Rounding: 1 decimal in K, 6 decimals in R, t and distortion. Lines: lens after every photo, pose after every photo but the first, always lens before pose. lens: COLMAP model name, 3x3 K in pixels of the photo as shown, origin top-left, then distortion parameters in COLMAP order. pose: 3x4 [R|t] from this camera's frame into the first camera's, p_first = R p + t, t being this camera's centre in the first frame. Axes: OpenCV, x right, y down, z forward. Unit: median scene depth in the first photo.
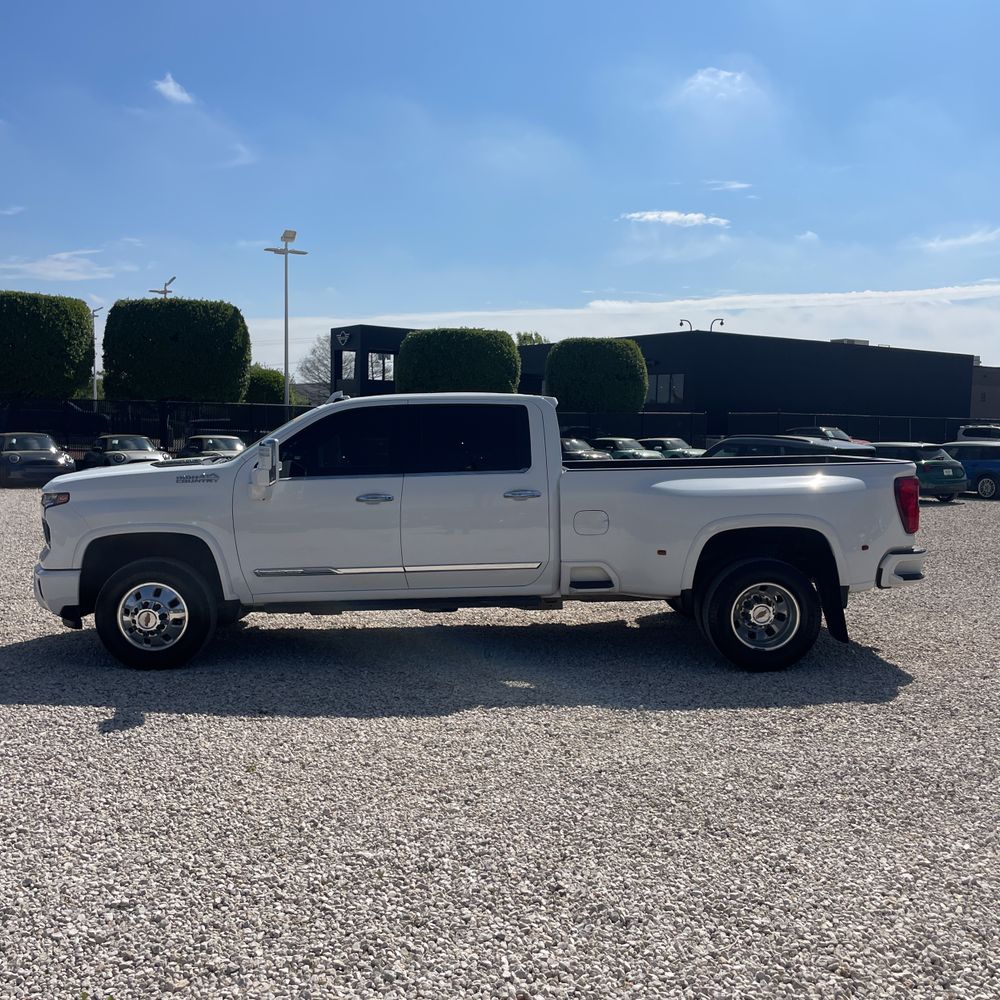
lens RADIAL K [[1019.6, 0, 536.1], [0, 1019.6, 497.3], [0, 0, 1]] dist [0.017249, 0.000000]
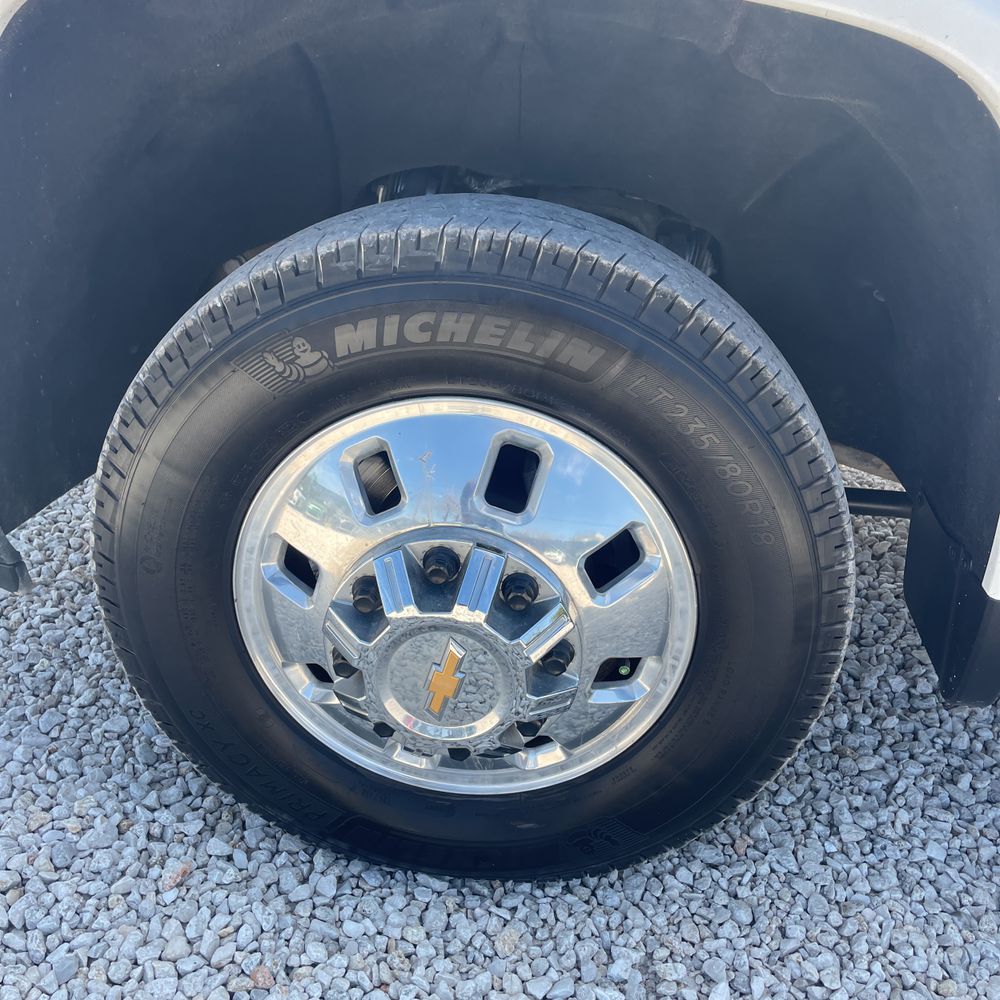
lens RADIAL K [[1019.6, 0, 498.5], [0, 1019.6, 500.7], [0, 0, 1]] dist [0.017249, 0.000000]
pose [[0.982869, 0.148119, -0.109678, -0.079312], [-0.095274, 0.917735, 0.385597, 0.009464], [0.157770, -0.368542, 0.916125, 0.193910]]
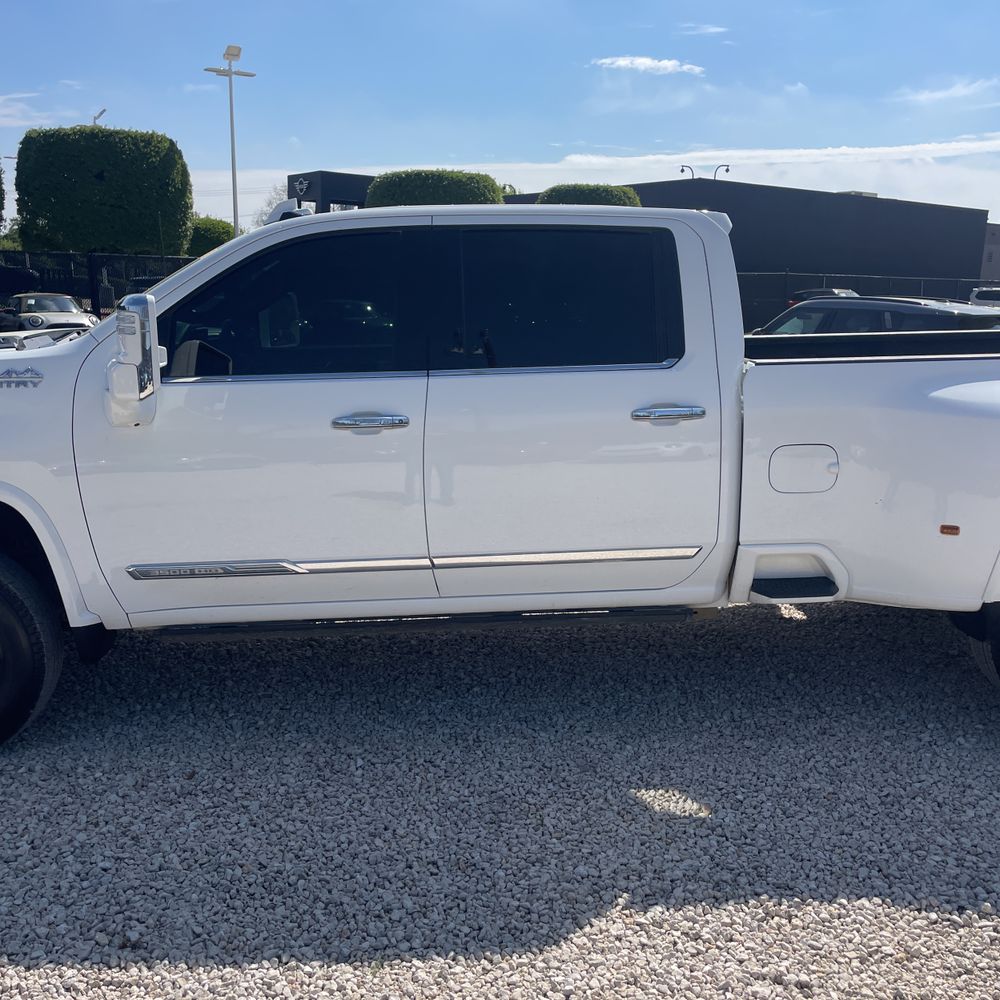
lens RADIAL K [[1019.6, 0, 524.2], [0, 1019.6, 507.1], [0, 0, 1]] dist [0.017249, 0.000000]
pose [[0.999767, -0.000127, 0.021581, -0.021369], [-0.002923, 0.989972, 0.141234, -0.006126], [-0.021383, -0.141264, 0.989741, 0.114603]]
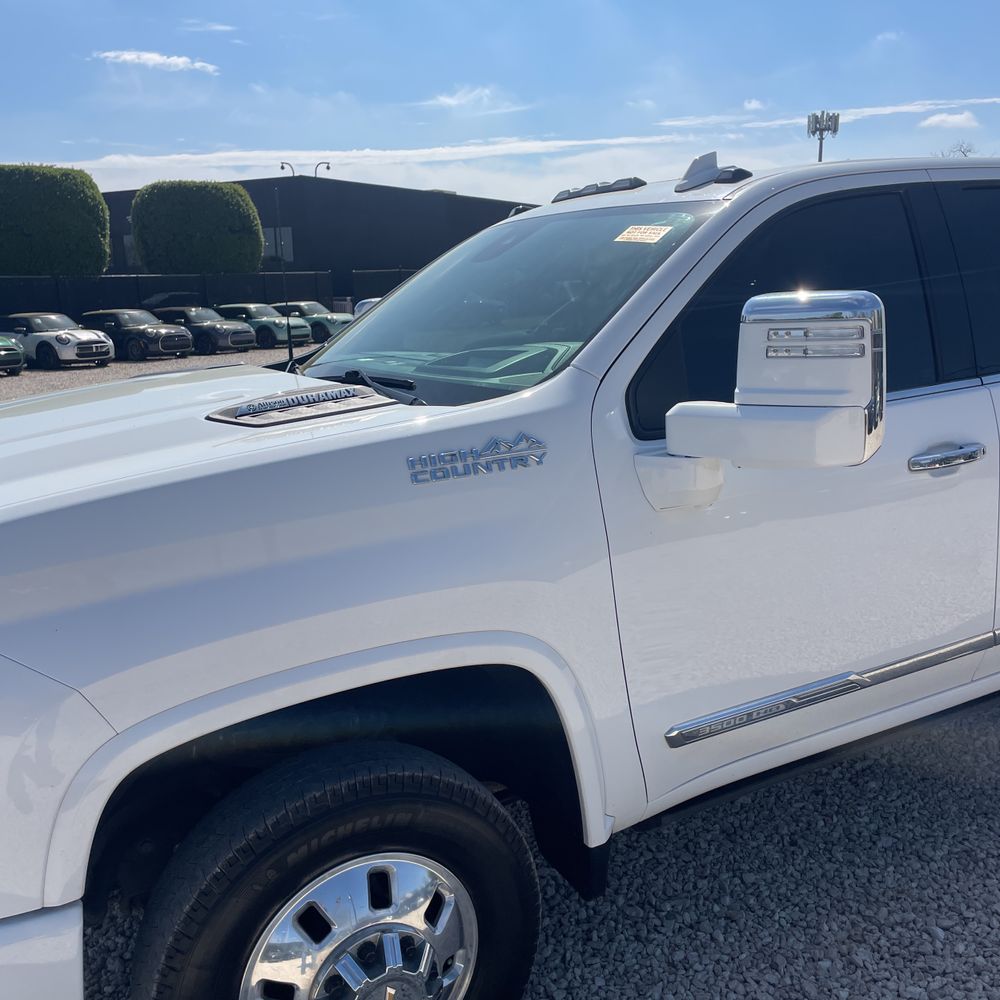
lens RADIAL K [[1019.6, 0, 526.8], [0, 1019.6, 497.9], [0, 0, 1]] dist [0.017249, 0.000000]
pose [[0.899300, -0.126116, 0.418753, -0.096974], [0.070216, 0.986733, 0.146381, -0.010457], [-0.431659, -0.102237, 0.896224, 0.166933]]
